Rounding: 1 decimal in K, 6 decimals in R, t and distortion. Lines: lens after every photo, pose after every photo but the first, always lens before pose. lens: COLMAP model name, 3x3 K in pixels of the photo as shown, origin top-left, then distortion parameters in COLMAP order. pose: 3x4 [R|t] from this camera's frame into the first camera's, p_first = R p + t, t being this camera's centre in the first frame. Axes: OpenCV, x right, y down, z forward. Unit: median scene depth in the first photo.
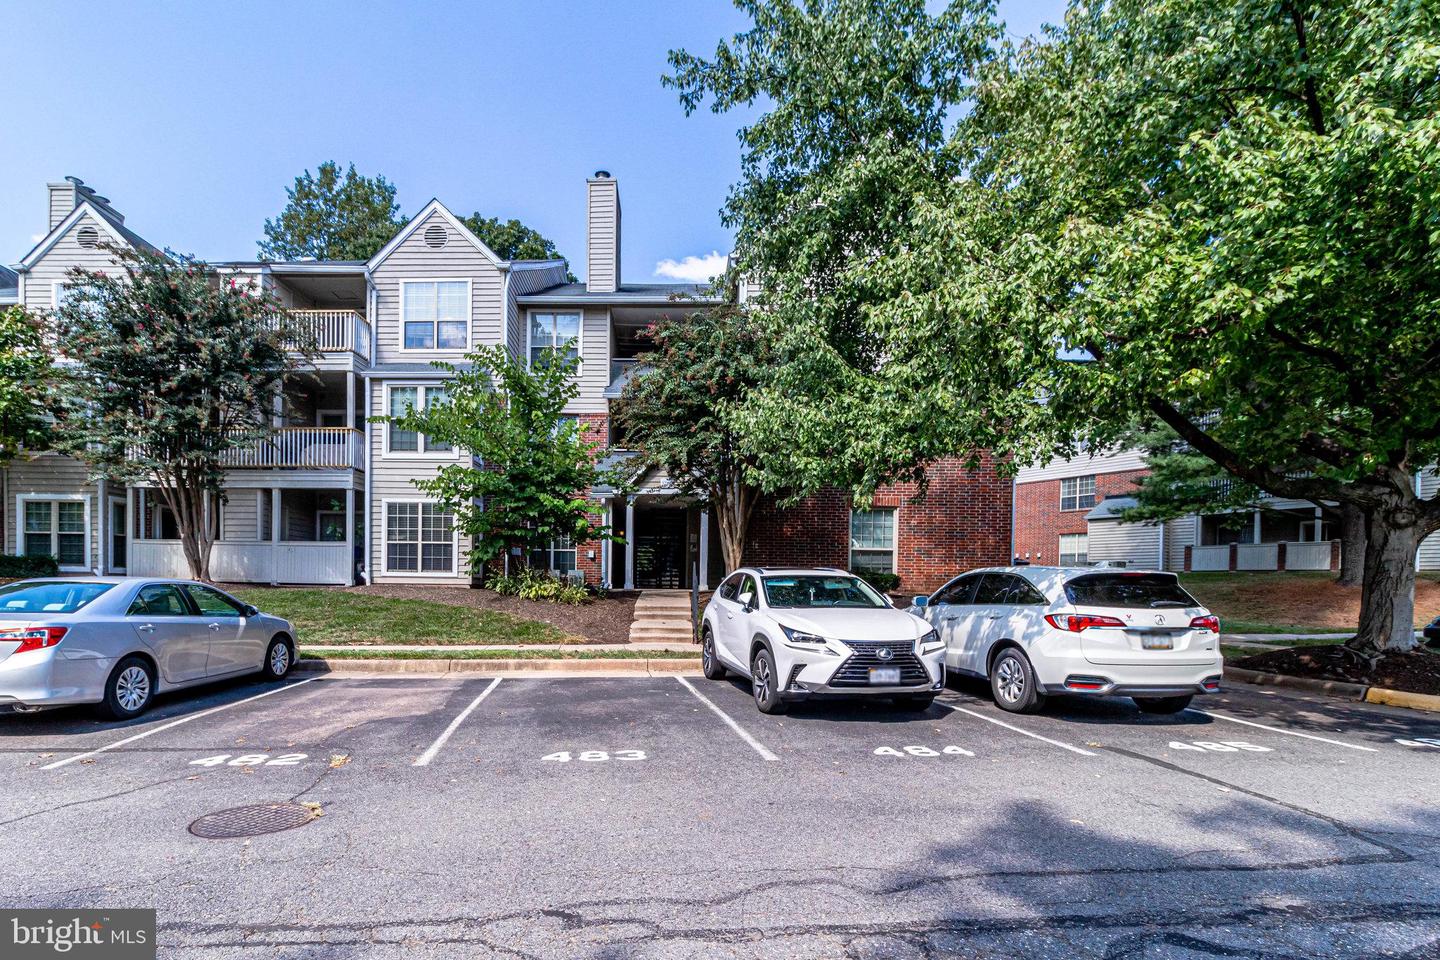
lens RADIAL K [[677.8, 0, 720.3], [0, 677.8, 523.7], [0, 0, 1]] dist [0.002837, 0.000224]
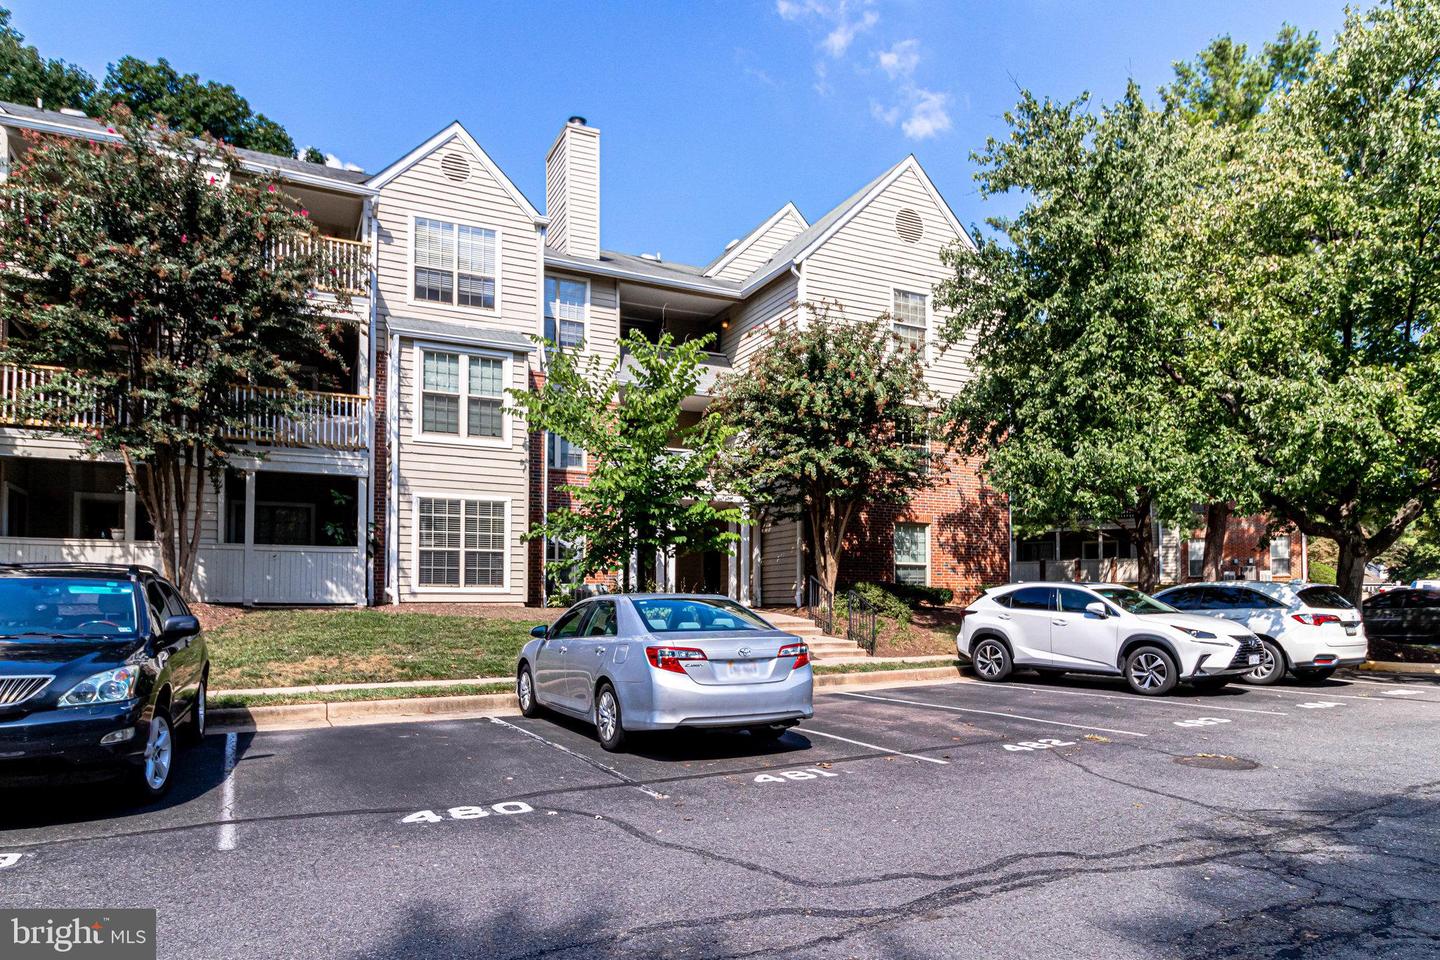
lens RADIAL K [[854.7, 0, 719.3], [0, 854.7, 480.7], [0, 0, 1]] dist [0.000603, -0.003225]
pose [[0.882433, 0.054839, 0.467231, -0.650960], [-0.032029, 0.997881, -0.056631, -0.005891], [-0.469346, 0.035008, 0.882320, -0.030034]]
